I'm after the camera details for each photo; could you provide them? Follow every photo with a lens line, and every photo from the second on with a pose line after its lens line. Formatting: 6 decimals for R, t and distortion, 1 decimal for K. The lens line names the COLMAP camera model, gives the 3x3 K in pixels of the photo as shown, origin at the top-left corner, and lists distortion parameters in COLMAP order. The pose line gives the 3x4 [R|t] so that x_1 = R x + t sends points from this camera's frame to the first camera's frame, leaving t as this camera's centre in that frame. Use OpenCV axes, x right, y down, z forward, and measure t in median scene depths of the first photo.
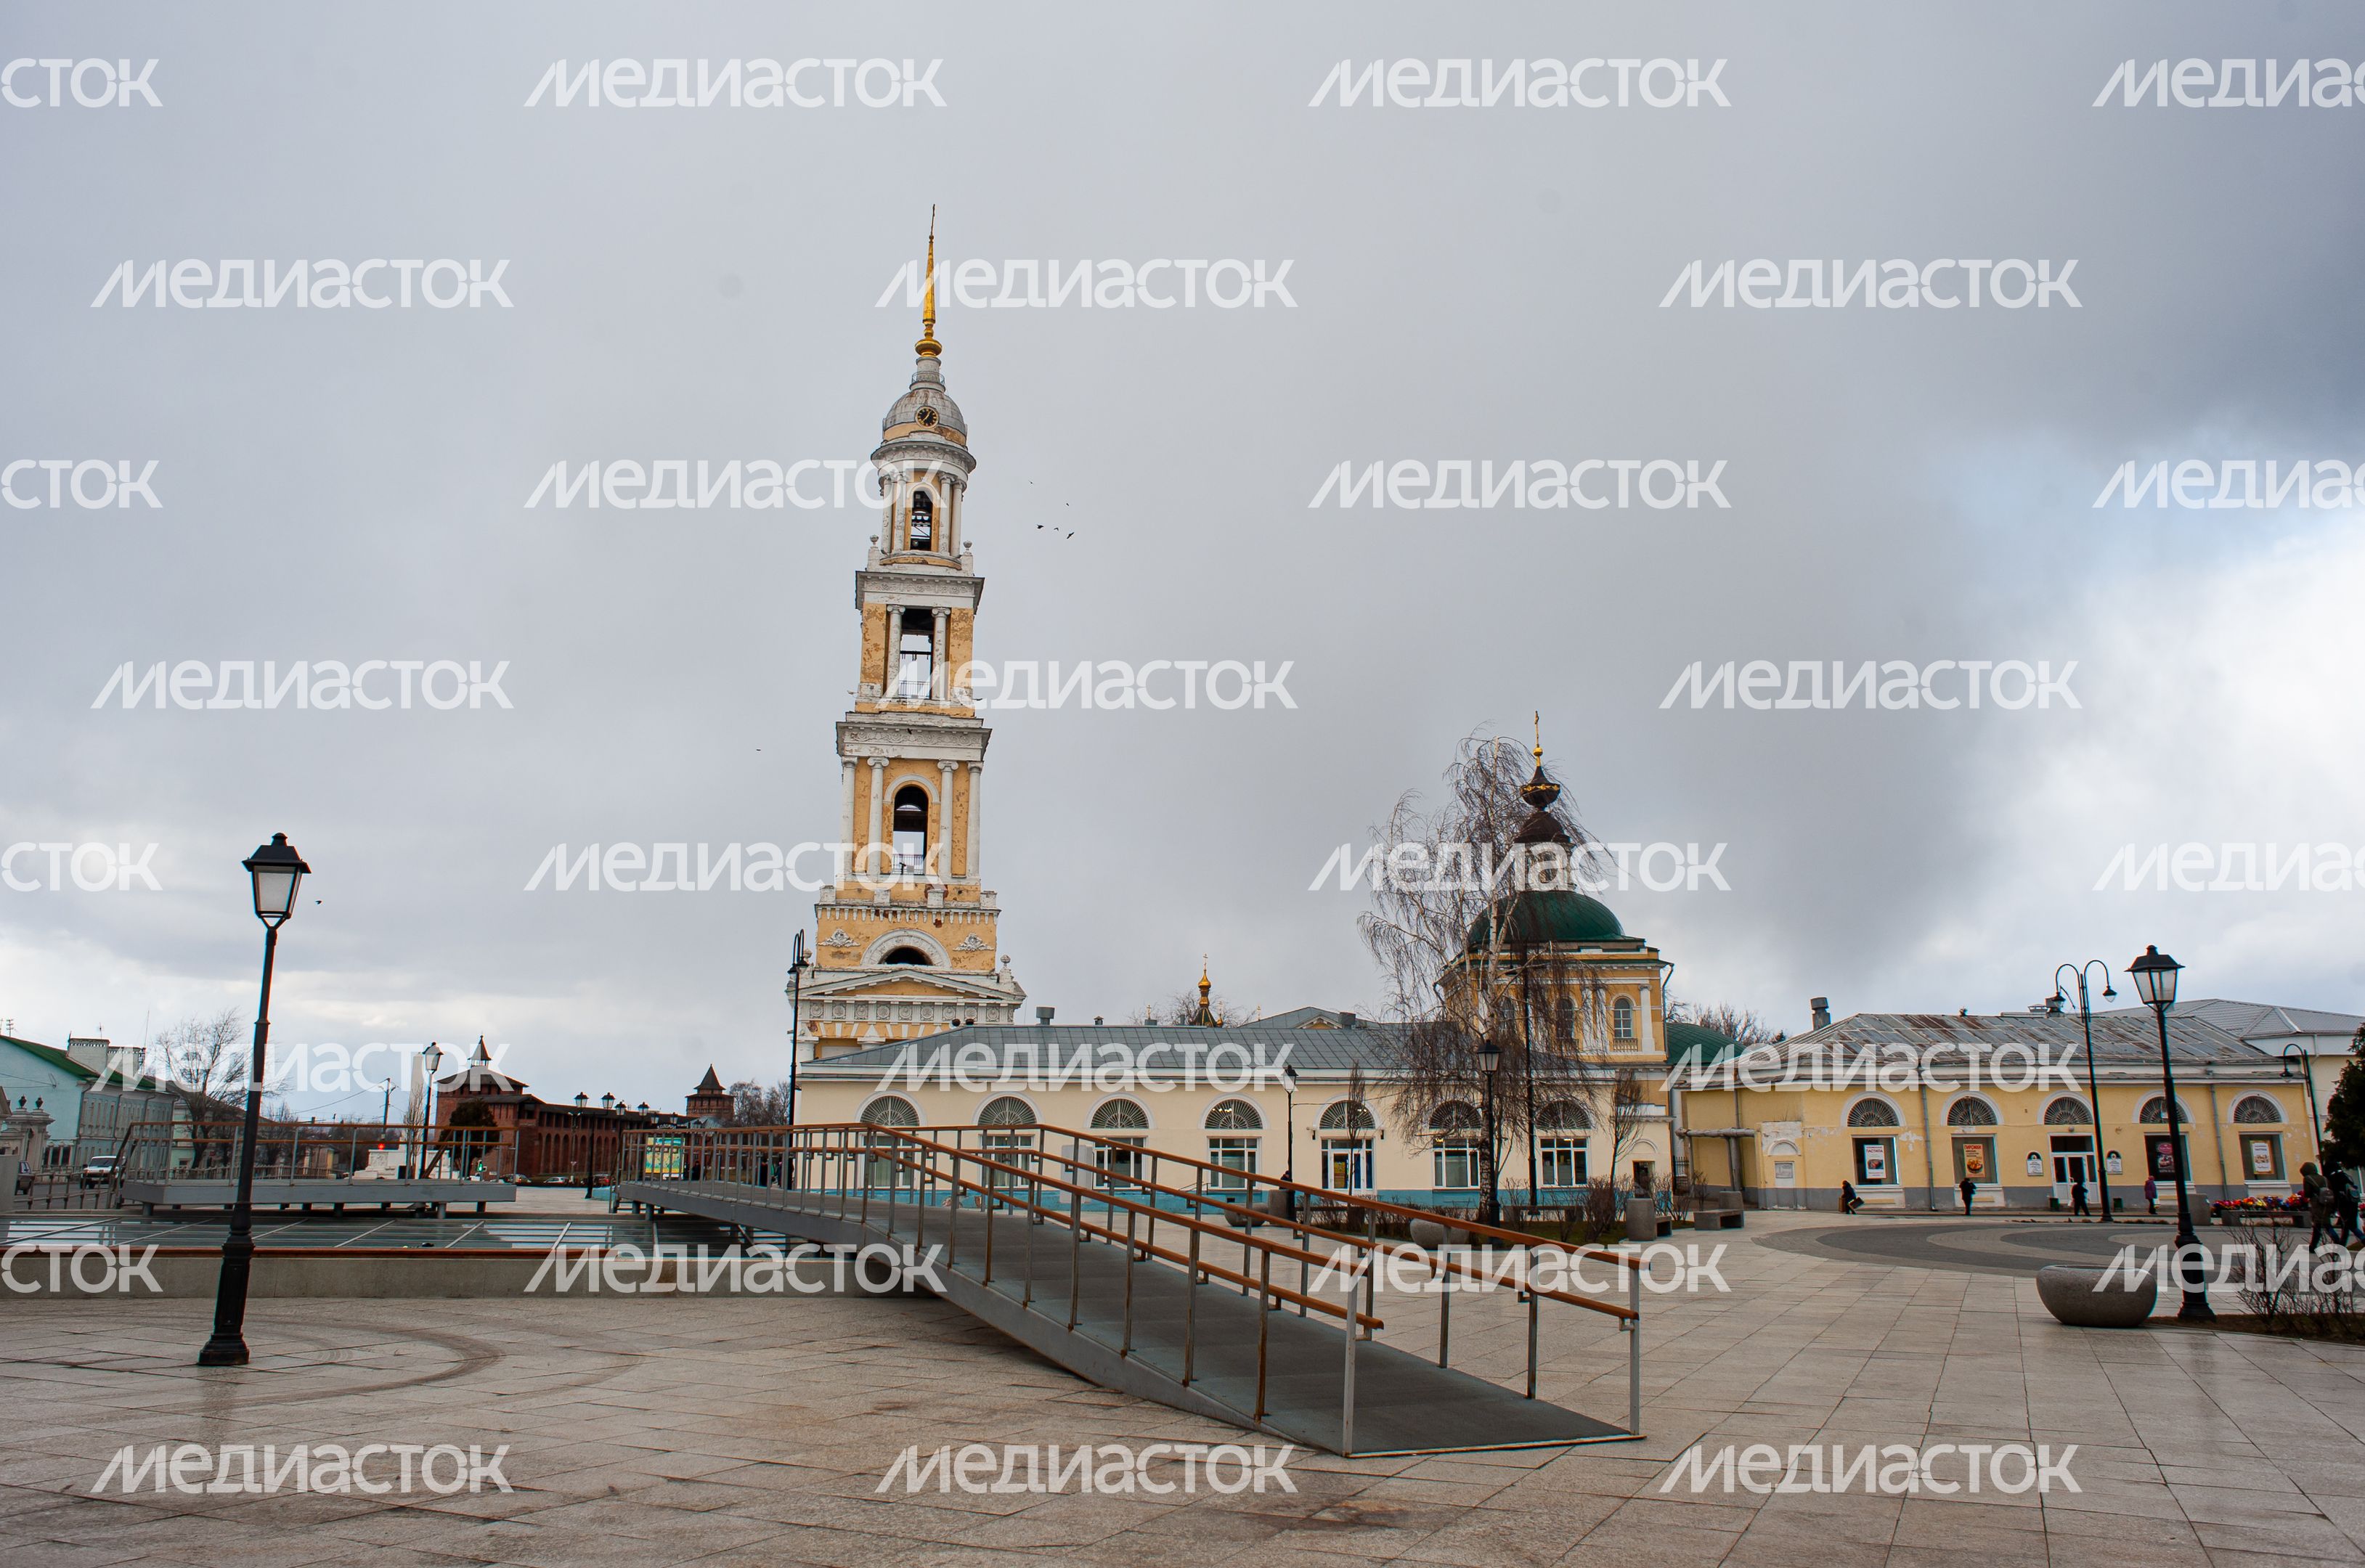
lens RADIAL K [[1679.0, 0, 1166.6], [0, 1679.0, 780.1], [0, 0, 1]] dist [-0.083736, 0.068832]
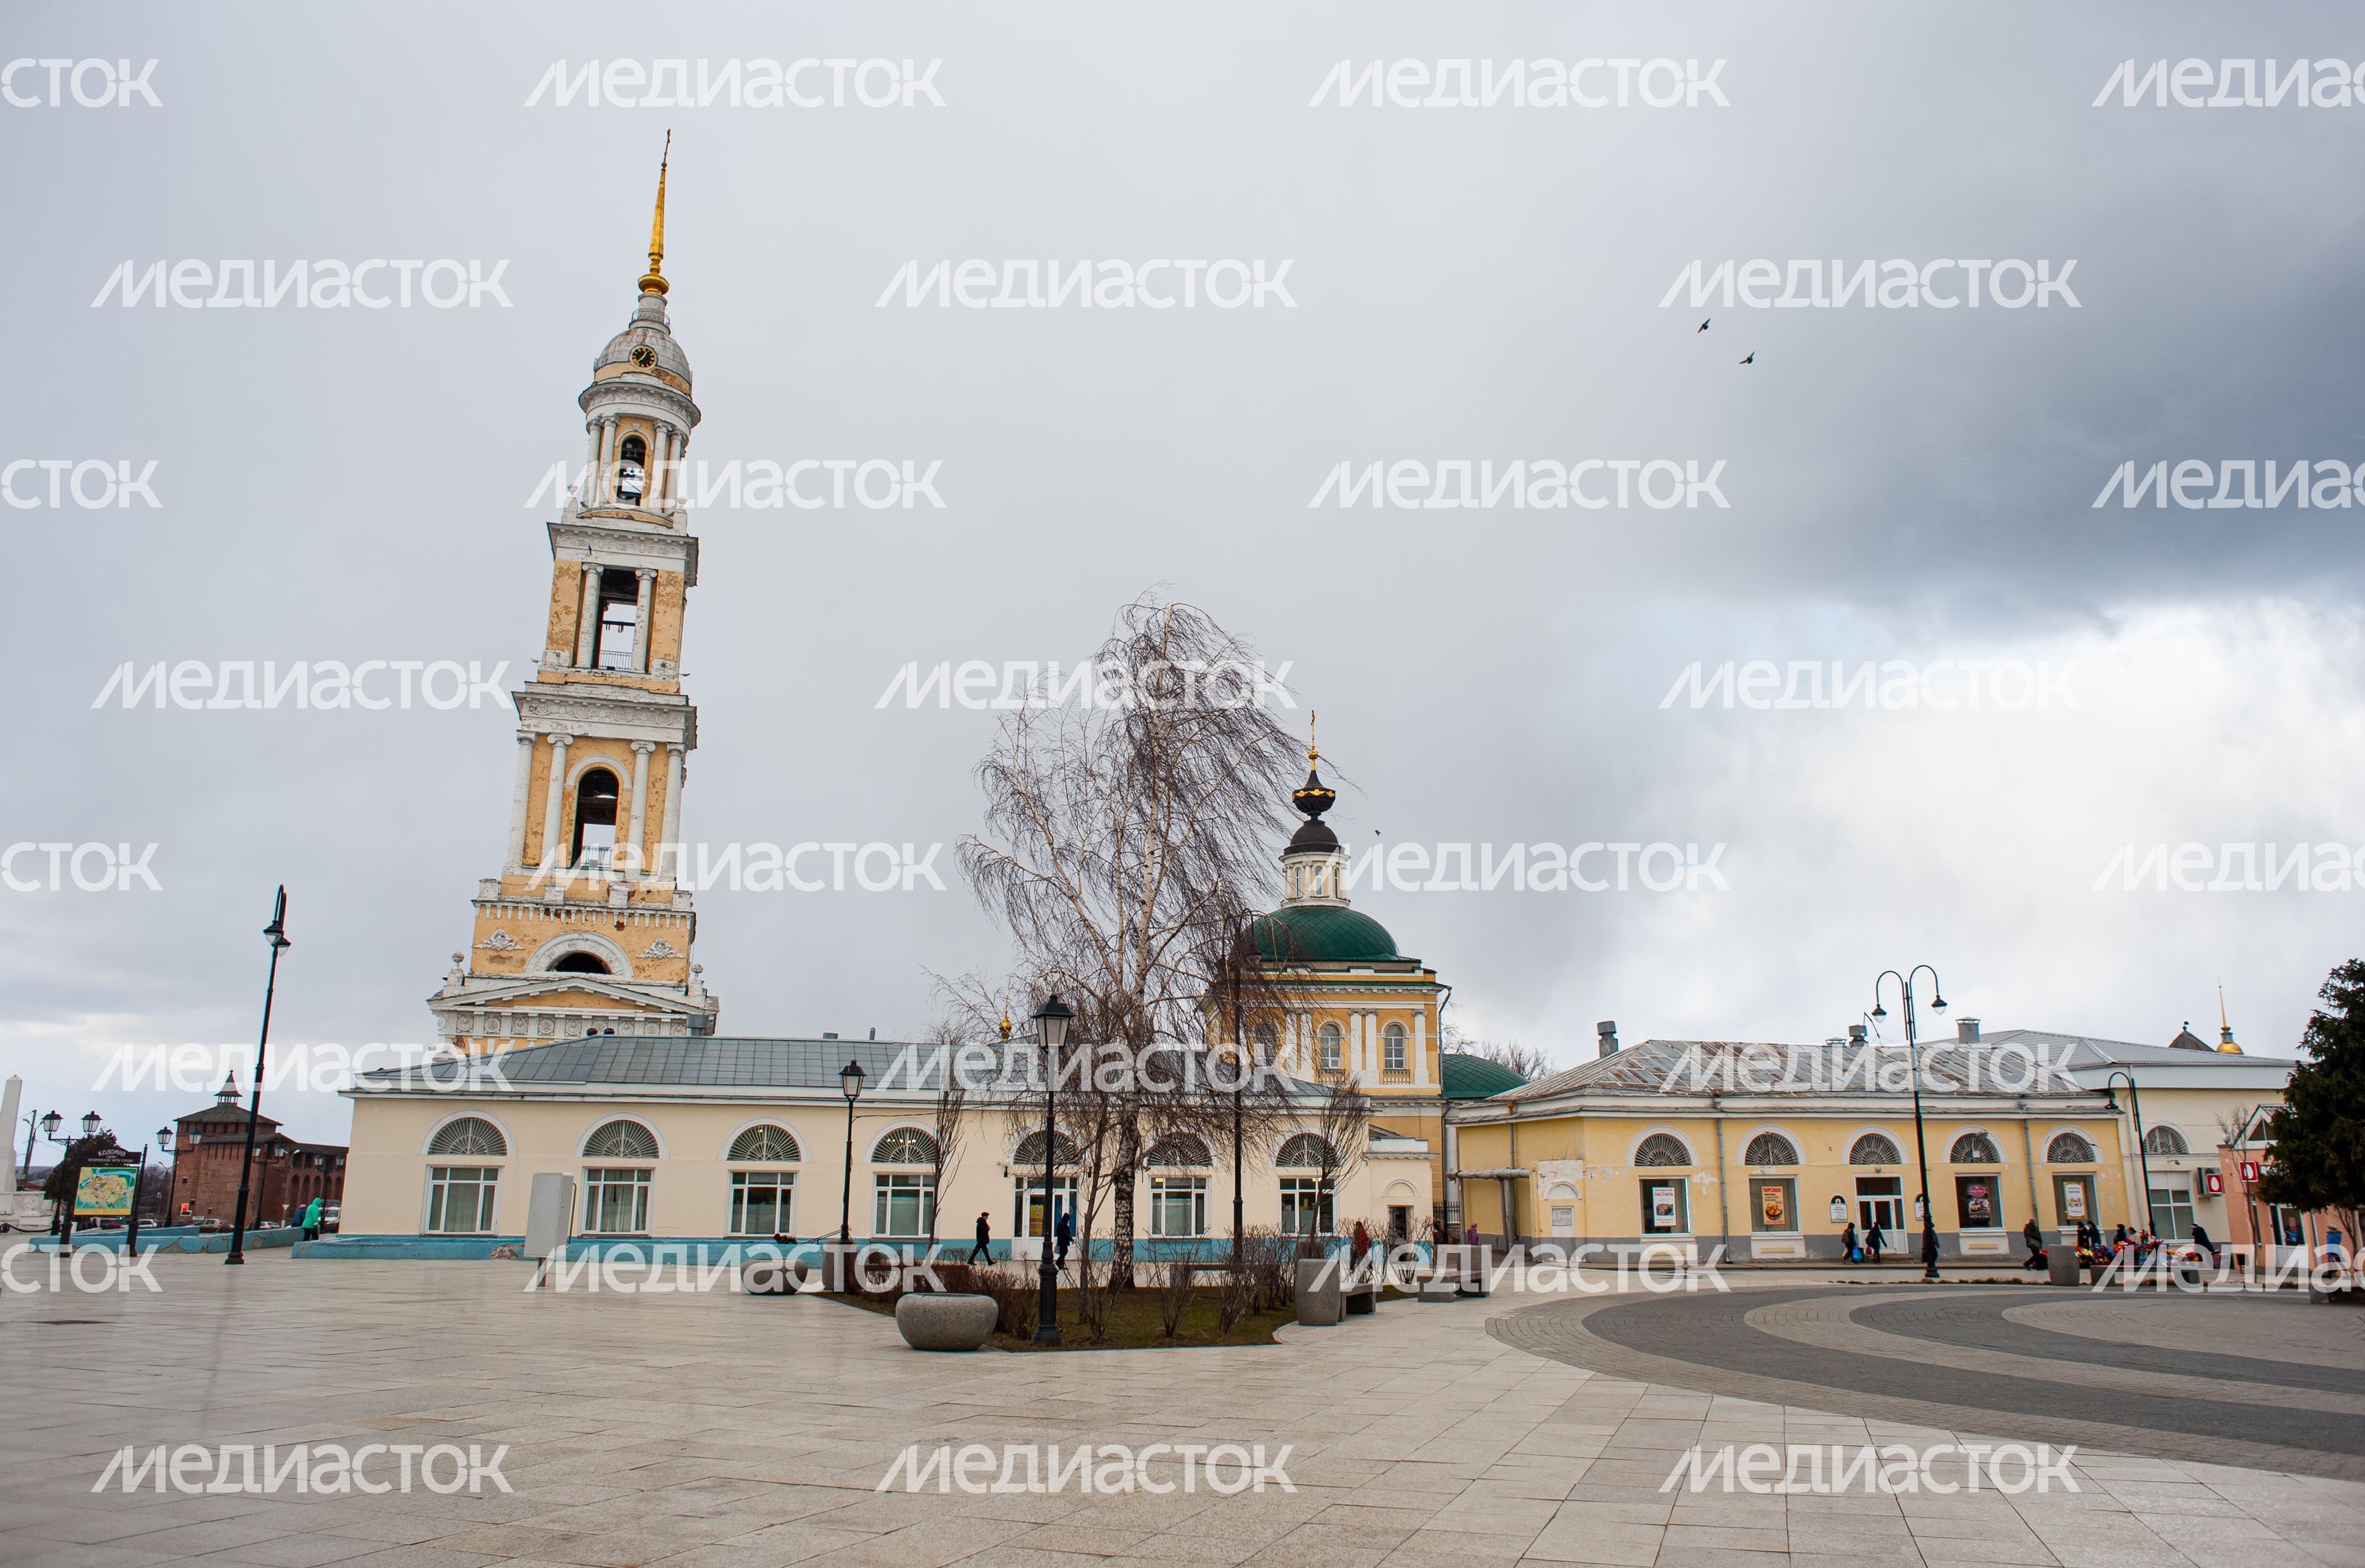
lens RADIAL K [[1626.0, 0, 1193.8], [0, 1626.0, 794.6], [0, 0, 1]] dist [-0.086365, 0.077096]
pose [[0.992572, 0.028893, 0.118174, 0.058311], [-0.025826, 0.999291, -0.027404, 0.033453], [-0.118882, 0.024148, 0.992615, 0.140348]]
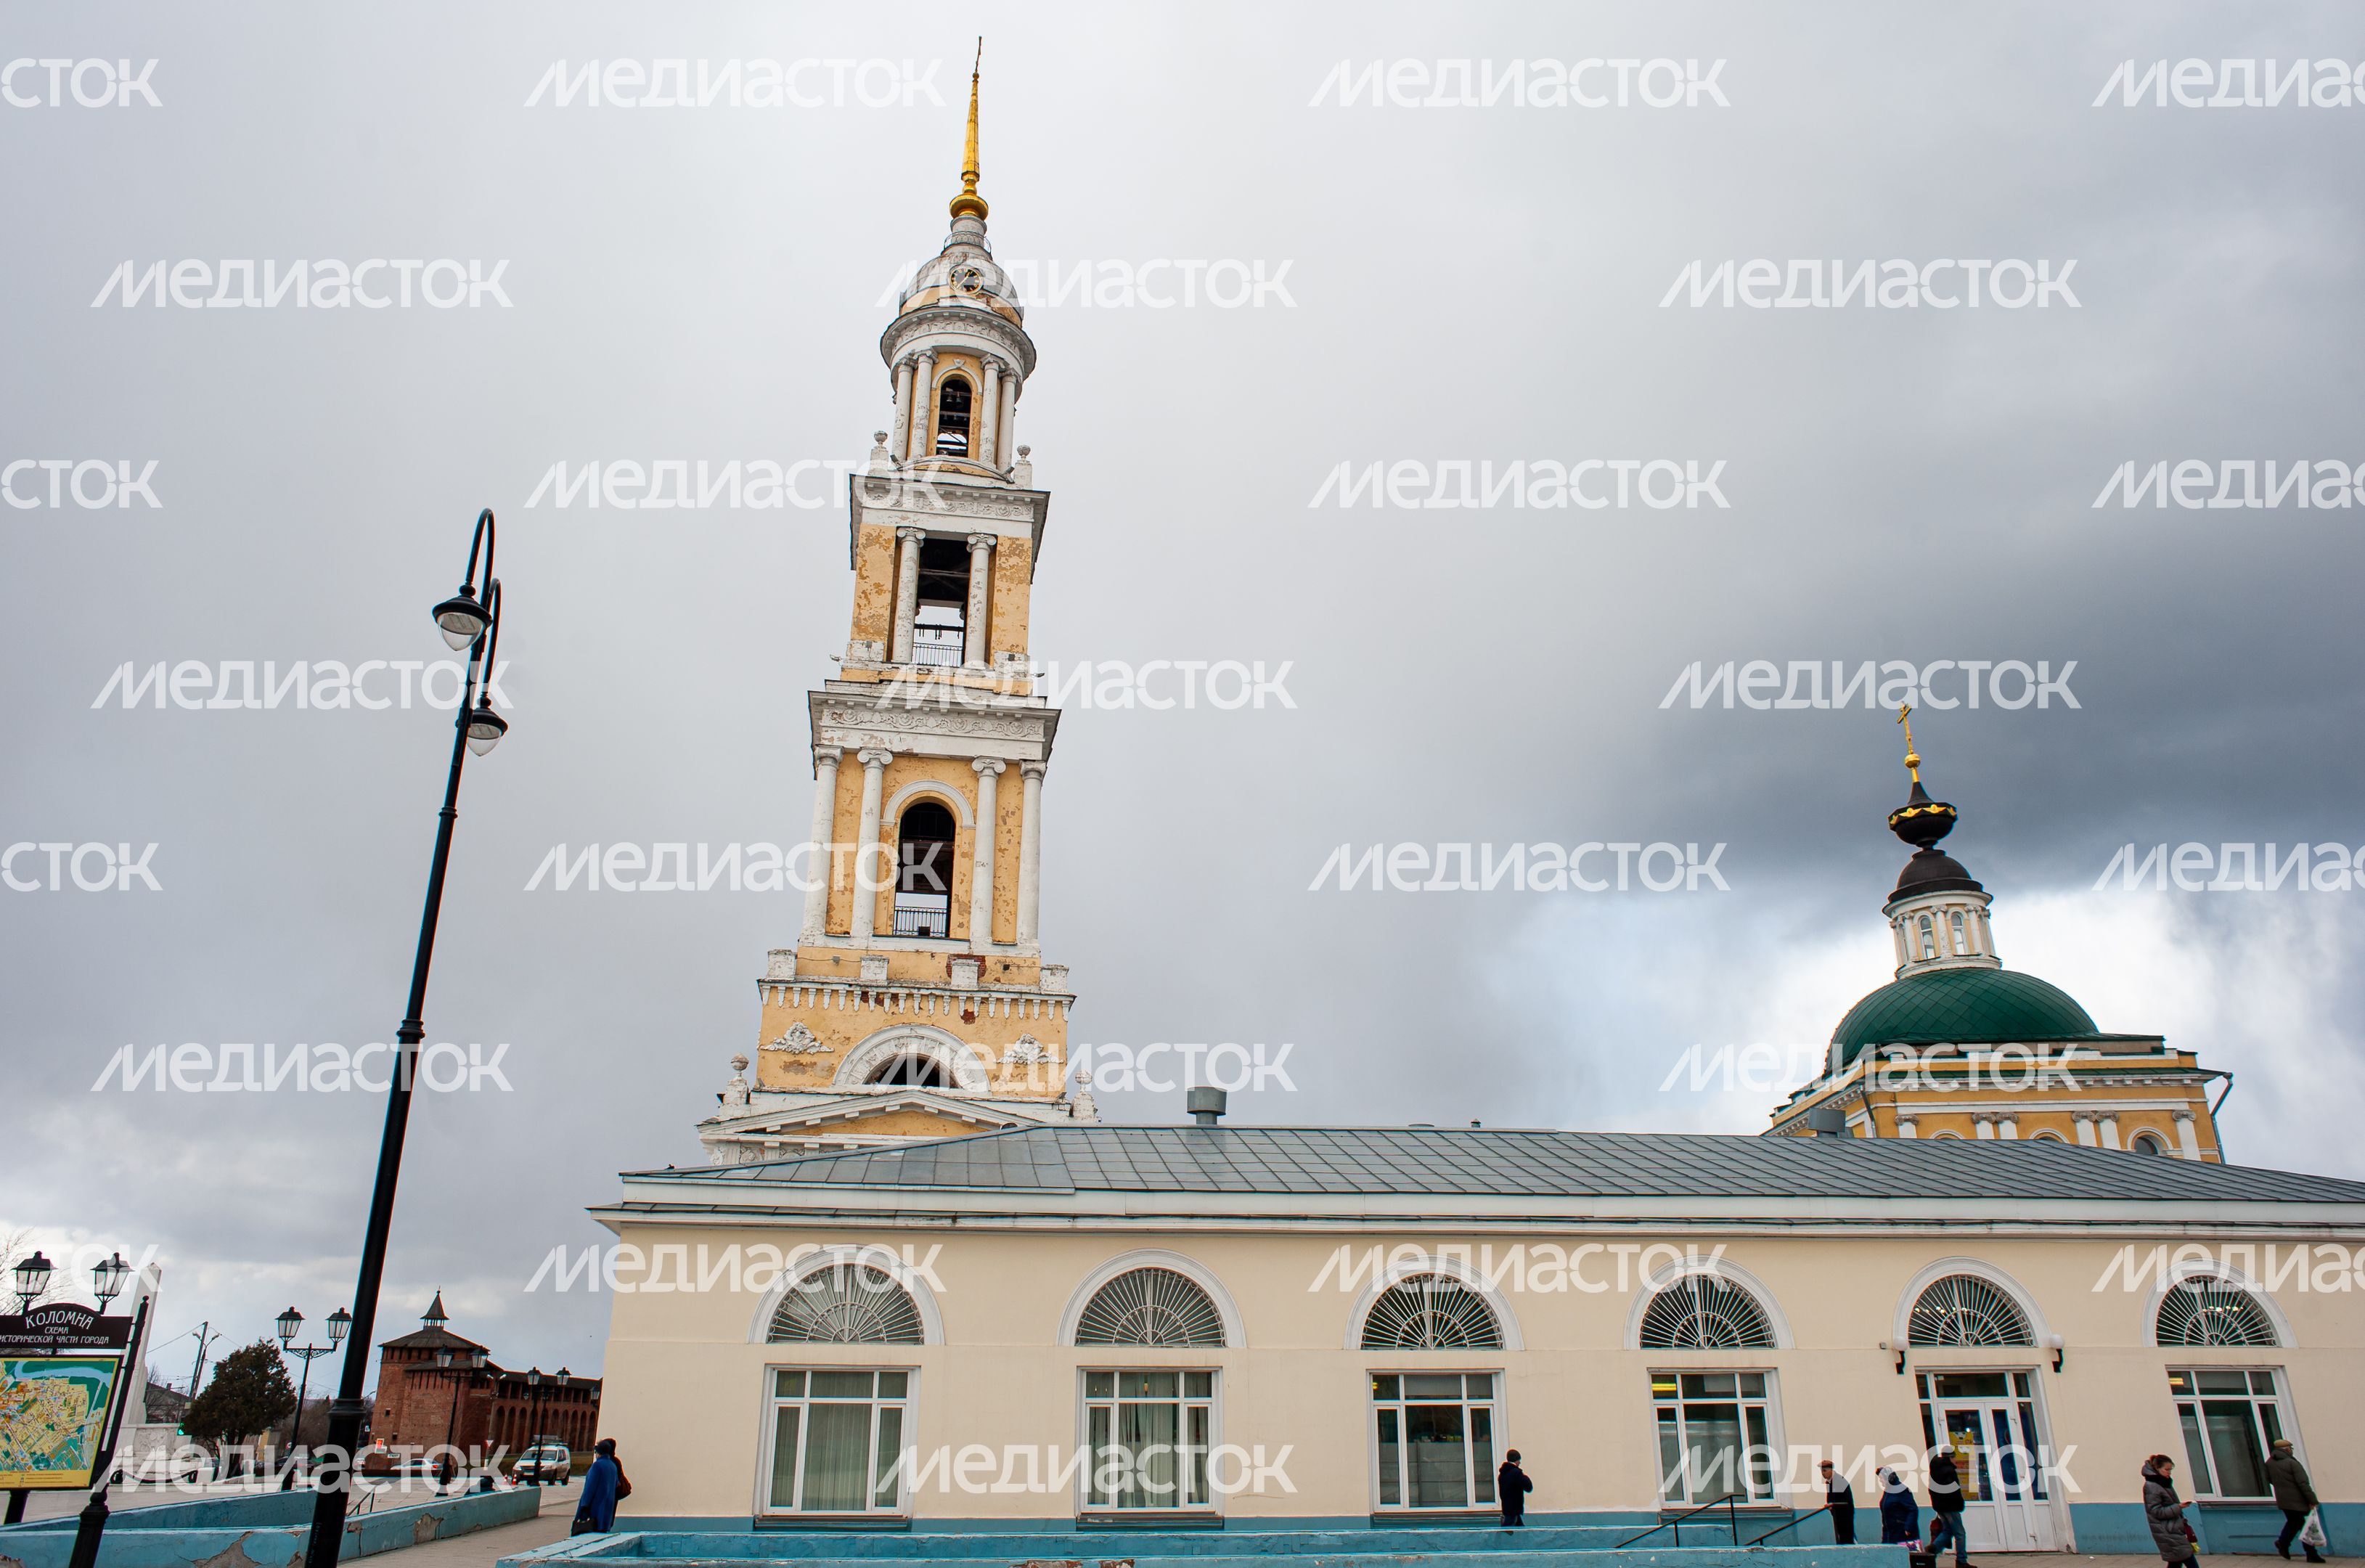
lens RADIAL K [[1626.0, 0, 1193.8], [0, 1626.0, 794.6], [0, 0, 1]] dist [-0.086365, 0.077096]
pose [[0.999979, -0.001343, 0.006410, -0.062066], [0.002328, 0.987710, -0.156281, 0.099051], [-0.006121, 0.156292, 0.987692, 0.434216]]
